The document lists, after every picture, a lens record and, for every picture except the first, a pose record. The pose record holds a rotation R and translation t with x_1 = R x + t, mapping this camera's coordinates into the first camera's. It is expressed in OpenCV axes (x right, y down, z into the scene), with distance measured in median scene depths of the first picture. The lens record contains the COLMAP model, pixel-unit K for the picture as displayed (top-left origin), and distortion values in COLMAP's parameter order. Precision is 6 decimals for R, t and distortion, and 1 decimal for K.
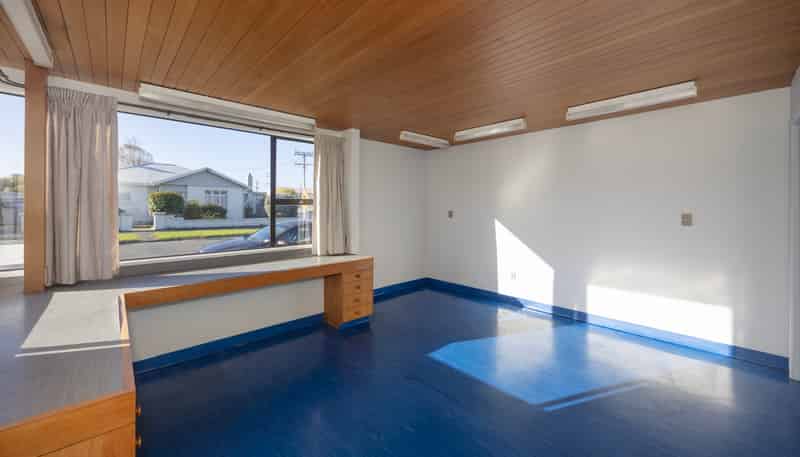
lens RADIAL K [[313.2, 0, 422.9], [0, 313.2, 207.7], [0, 0, 1]] dist [-0.001902, -0.000097]
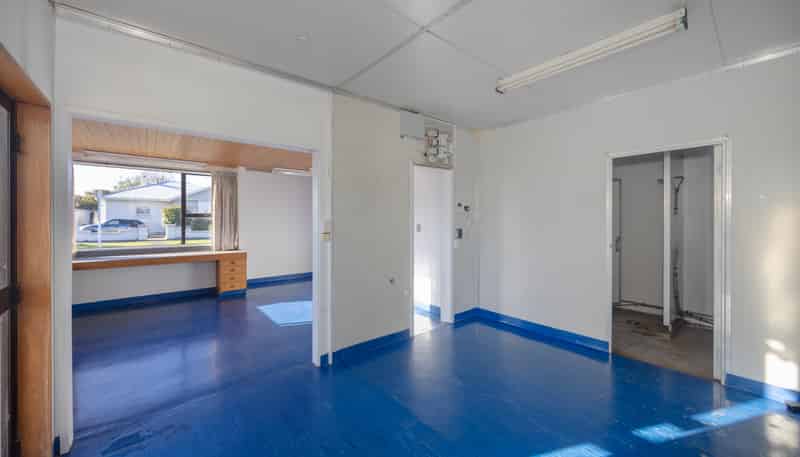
lens RADIAL K [[313.2, 0, 401.3], [0, 313.2, 222.7], [0, 0, 1]] dist [-0.001902, -0.000097]
pose [[0.995156, -0.000071, -0.098312, 0.736117], [0.000670, 0.999981, 0.006063, 0.011257], [0.098310, -0.006100, 0.995137, -0.434912]]
